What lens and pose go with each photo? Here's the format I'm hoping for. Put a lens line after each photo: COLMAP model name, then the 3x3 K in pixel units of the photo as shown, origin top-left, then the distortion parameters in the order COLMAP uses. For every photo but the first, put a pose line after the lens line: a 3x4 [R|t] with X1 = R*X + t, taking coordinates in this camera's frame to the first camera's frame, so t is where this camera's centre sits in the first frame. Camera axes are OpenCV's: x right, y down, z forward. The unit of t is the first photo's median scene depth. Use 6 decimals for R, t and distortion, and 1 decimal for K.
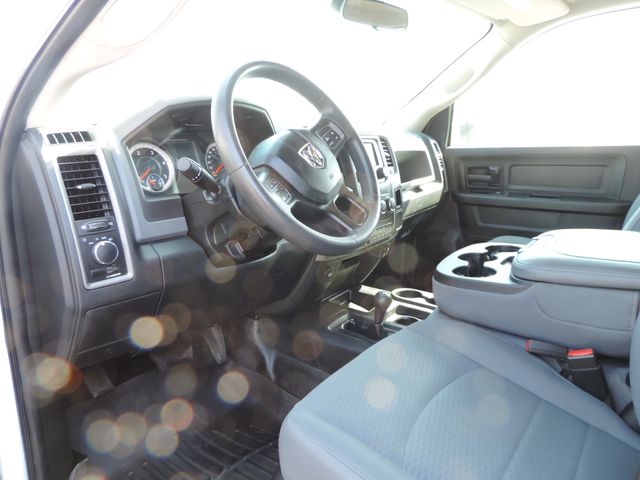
lens RADIAL K [[466.2, 0, 320.0], [0, 466.2, 240.0], [0, 0, 1]] dist [-0.002297, 0.004757]
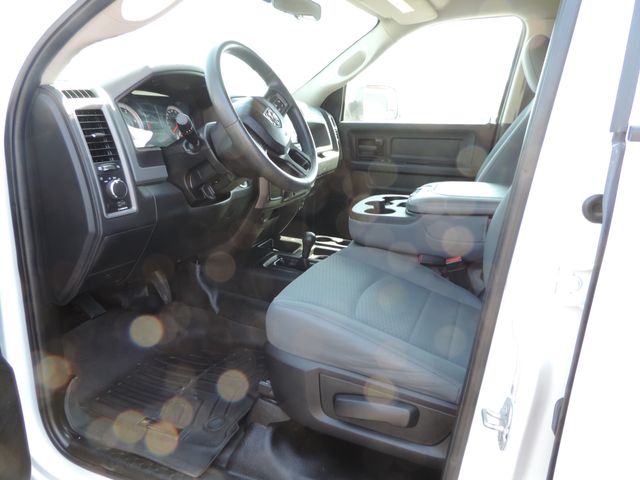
lens RADIAL K [[466.2, 0, 320.0], [0, 466.2, 240.0], [0, 0, 1]] dist [-0.002297, 0.004757]
pose [[0.963160, -0.036468, 0.266445, -0.221059], [0.024953, 0.998608, 0.046479, 0.094703], [-0.267769, -0.038118, 0.962729, -0.280742]]
